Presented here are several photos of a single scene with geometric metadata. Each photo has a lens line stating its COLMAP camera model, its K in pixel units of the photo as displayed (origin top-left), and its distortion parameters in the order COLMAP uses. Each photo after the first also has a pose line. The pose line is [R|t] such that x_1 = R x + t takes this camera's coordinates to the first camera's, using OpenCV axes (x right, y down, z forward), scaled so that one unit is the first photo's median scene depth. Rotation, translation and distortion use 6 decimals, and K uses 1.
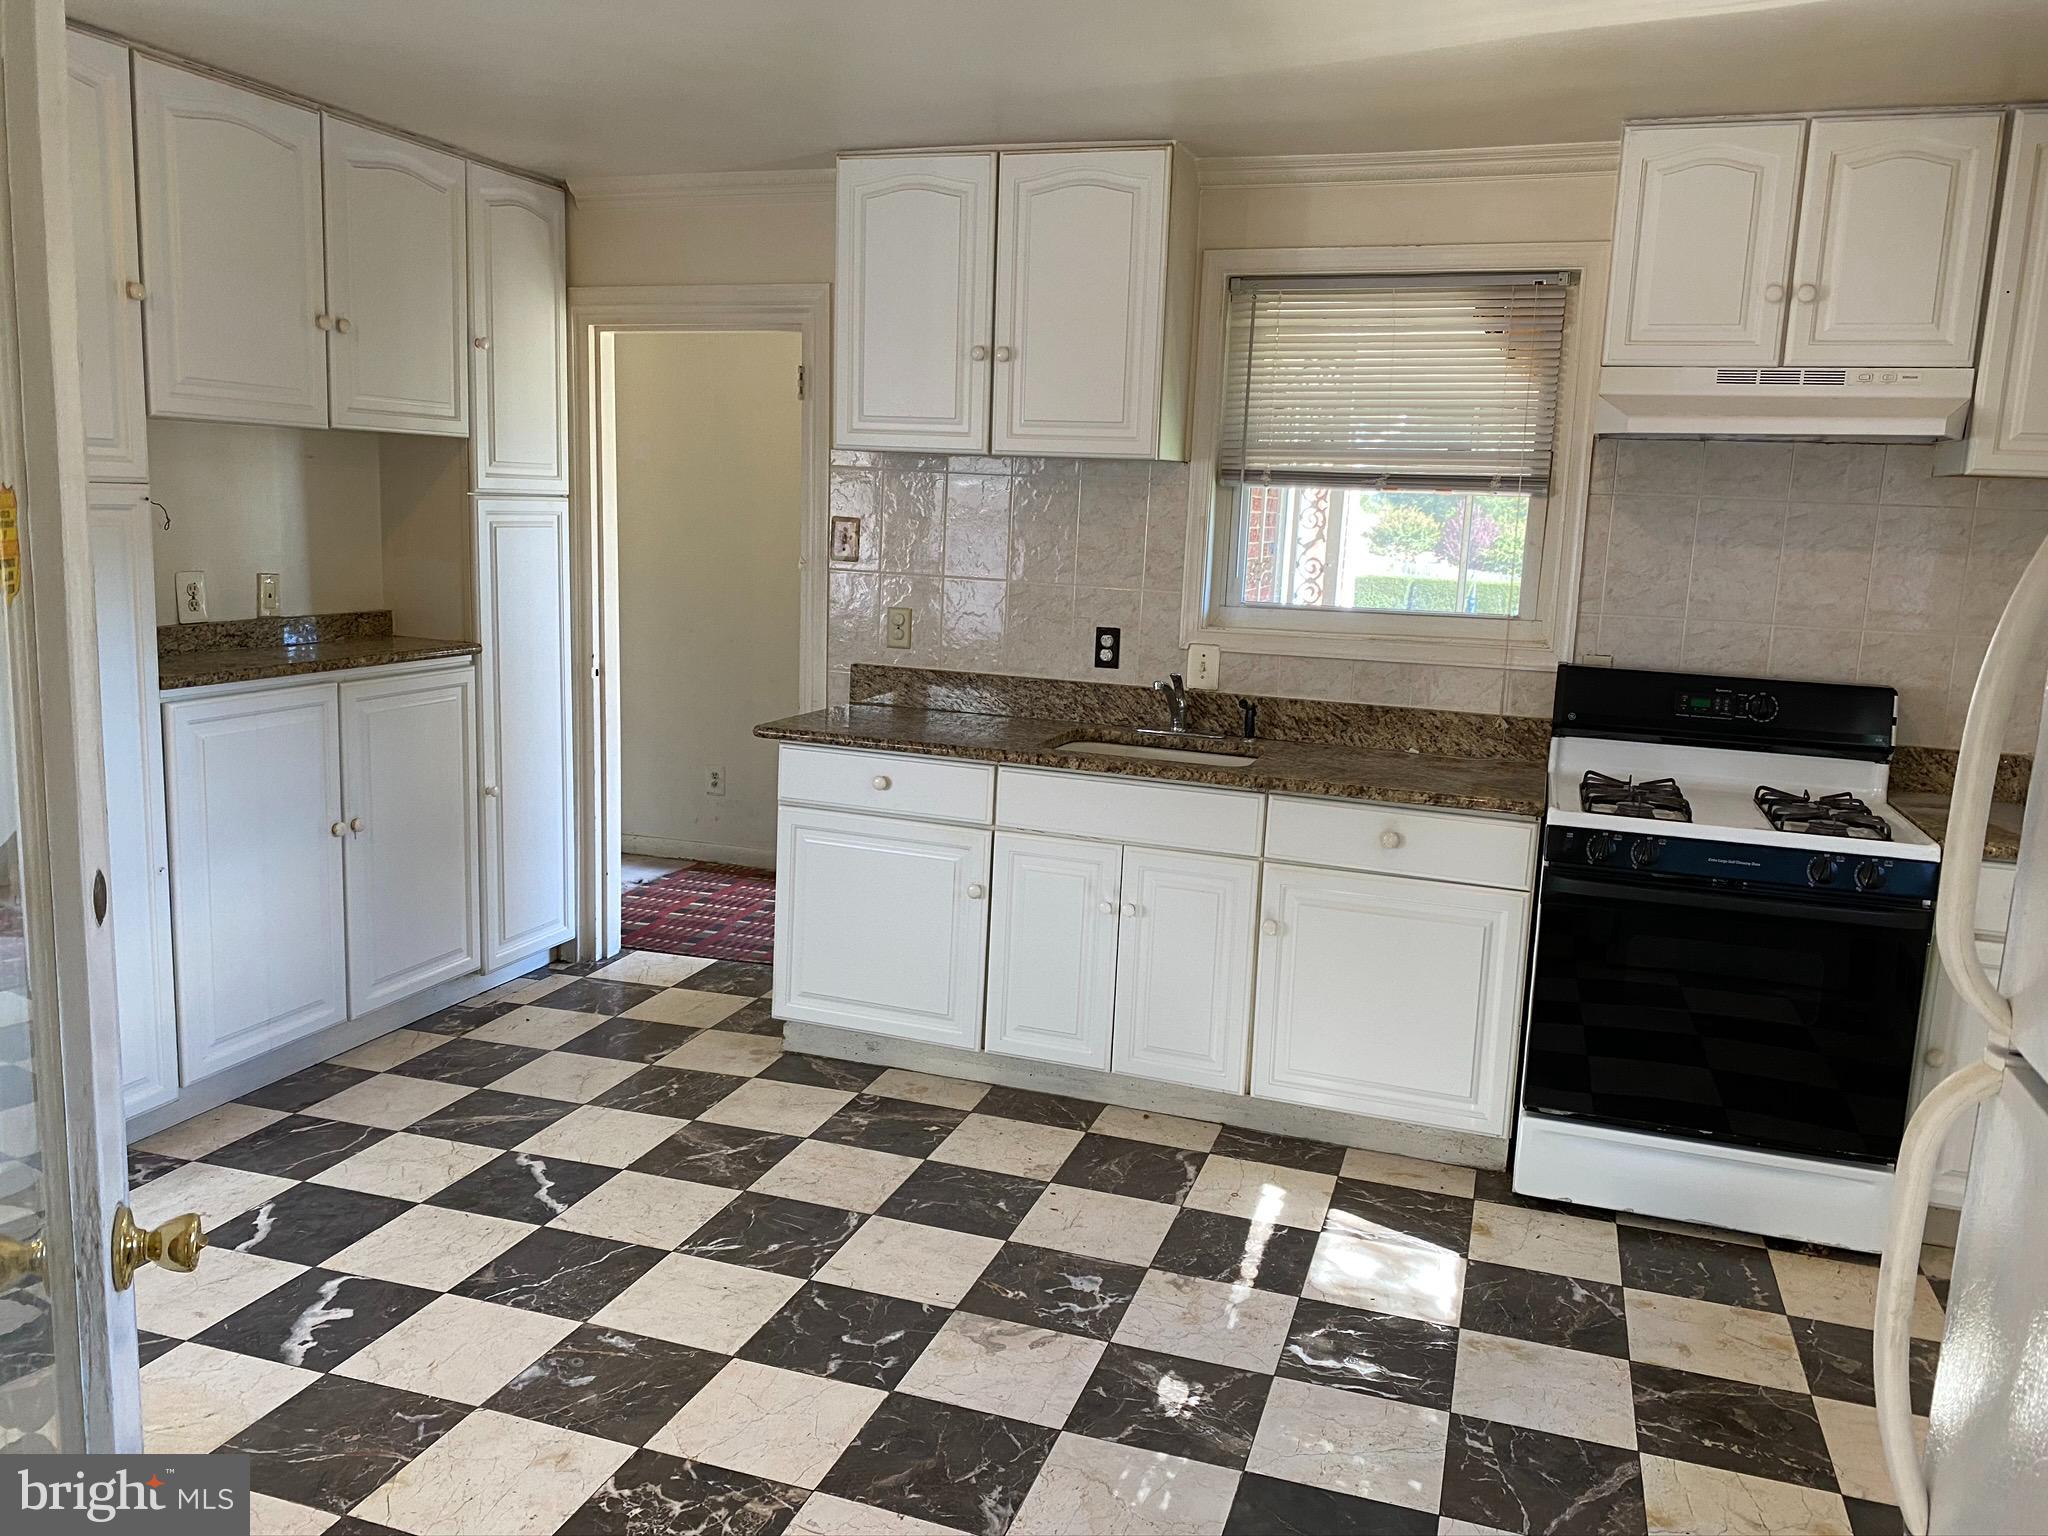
lens RADIAL K [[1570.6, 0, 1007.4], [0, 1570.6, 758.2], [0, 0, 1]] dist [0.042642, -0.058329]
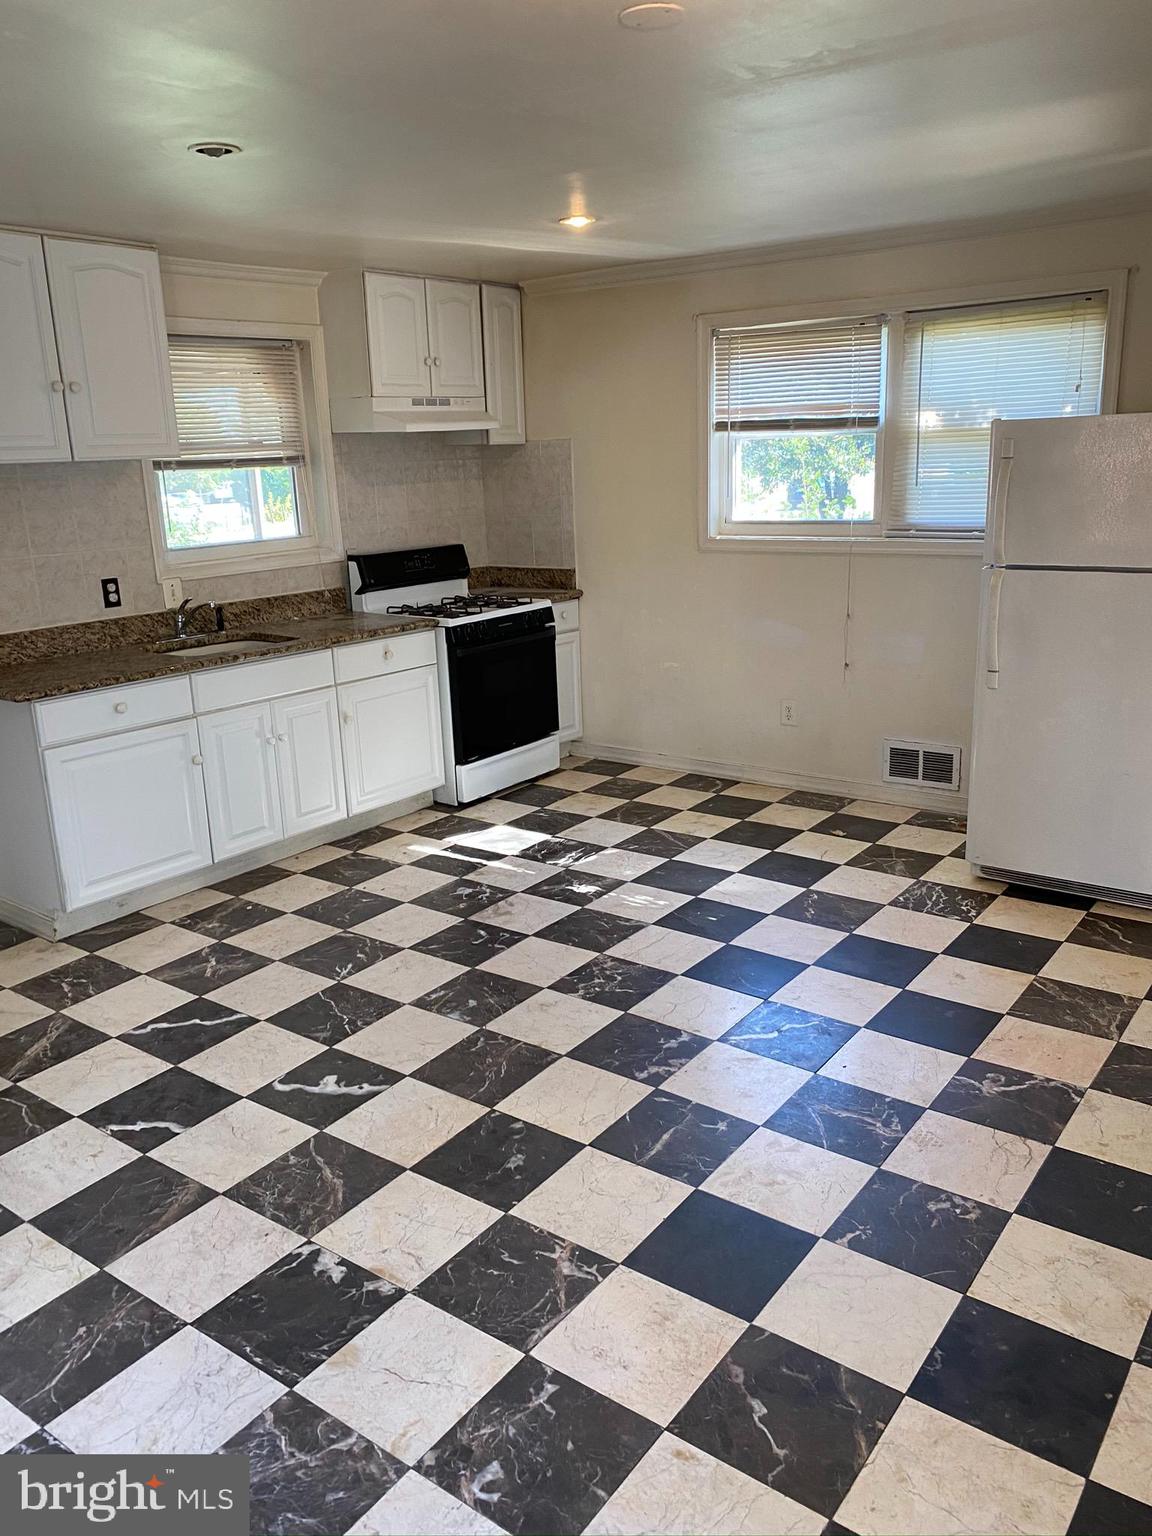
lens RADIAL K [[1177.9, 0, 588.2], [0, 1177.9, 772.0], [0, 0, 1]] dist [0.042642, -0.058329]
pose [[0.300560, -0.298532, 0.905838, -0.971680], [0.202178, 0.948110, 0.245380, -0.108427], [-0.932088, 0.109389, 0.345321, 0.282549]]
